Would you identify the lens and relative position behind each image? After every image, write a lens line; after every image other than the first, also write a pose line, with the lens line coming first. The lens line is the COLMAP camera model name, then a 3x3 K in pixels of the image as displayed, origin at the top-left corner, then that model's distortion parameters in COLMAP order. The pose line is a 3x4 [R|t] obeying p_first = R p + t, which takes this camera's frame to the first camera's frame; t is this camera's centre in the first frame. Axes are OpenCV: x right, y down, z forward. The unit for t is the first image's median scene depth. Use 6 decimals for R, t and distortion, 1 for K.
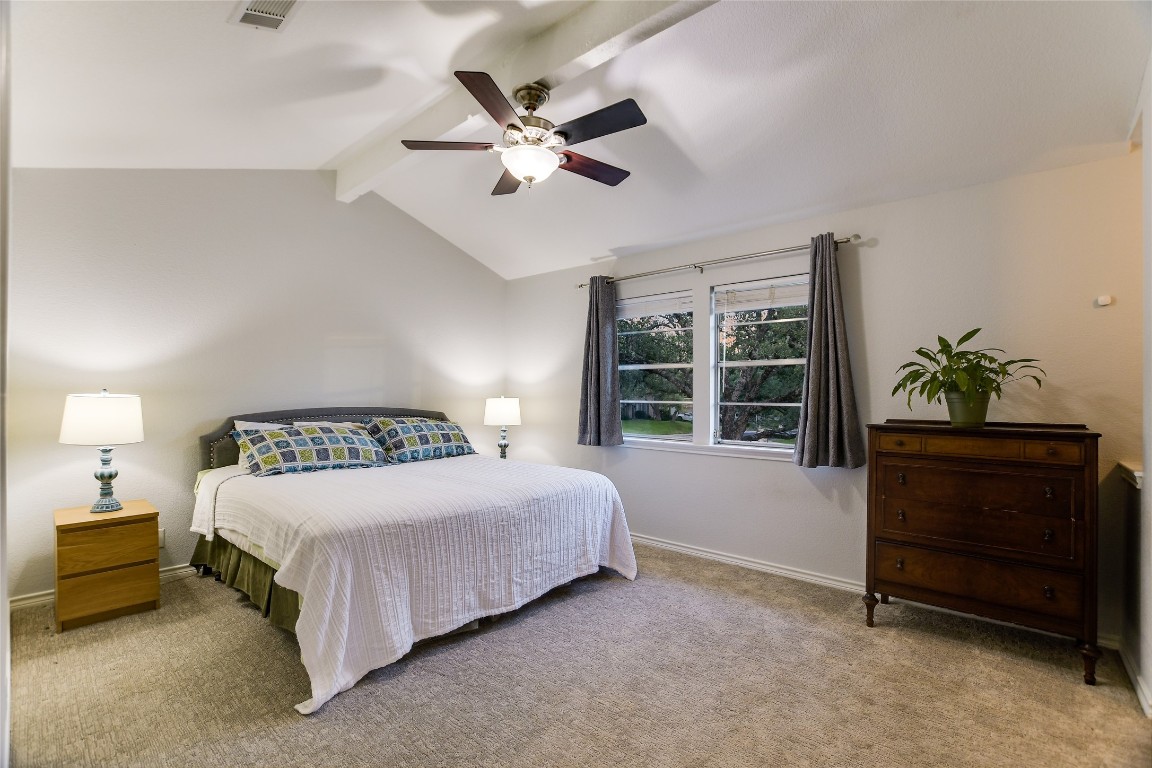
lens RADIAL K [[512.8, 0, 579.8], [0, 512.8, 395.3], [0, 0, 1]] dist [-0.027103, 0.003359]
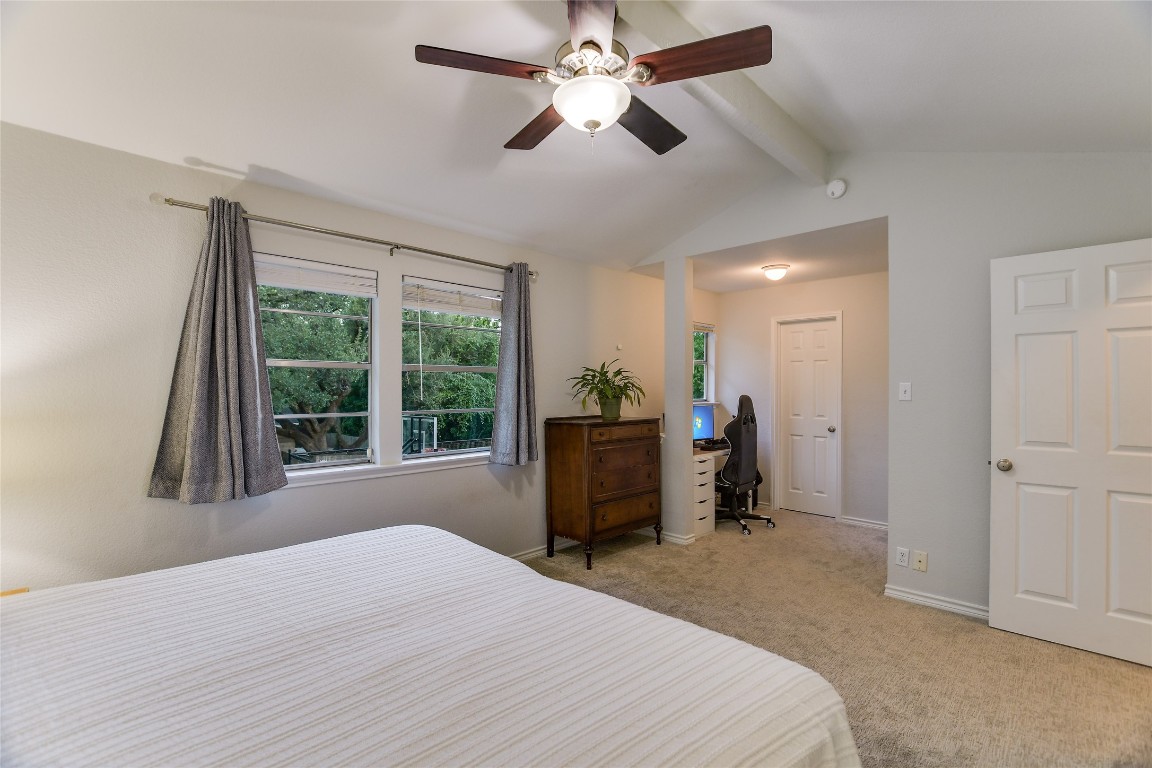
lens RADIAL K [[512.8, 0, 579.7], [0, 512.8, 382.0], [0, 0, 1]] dist [-0.027103, 0.003359]
pose [[0.078111, 0.002472, 0.996942, -0.545332], [-0.002858, 0.999993, -0.002256, -0.033407], [-0.996941, -0.002673, 0.078117, 0.624469]]
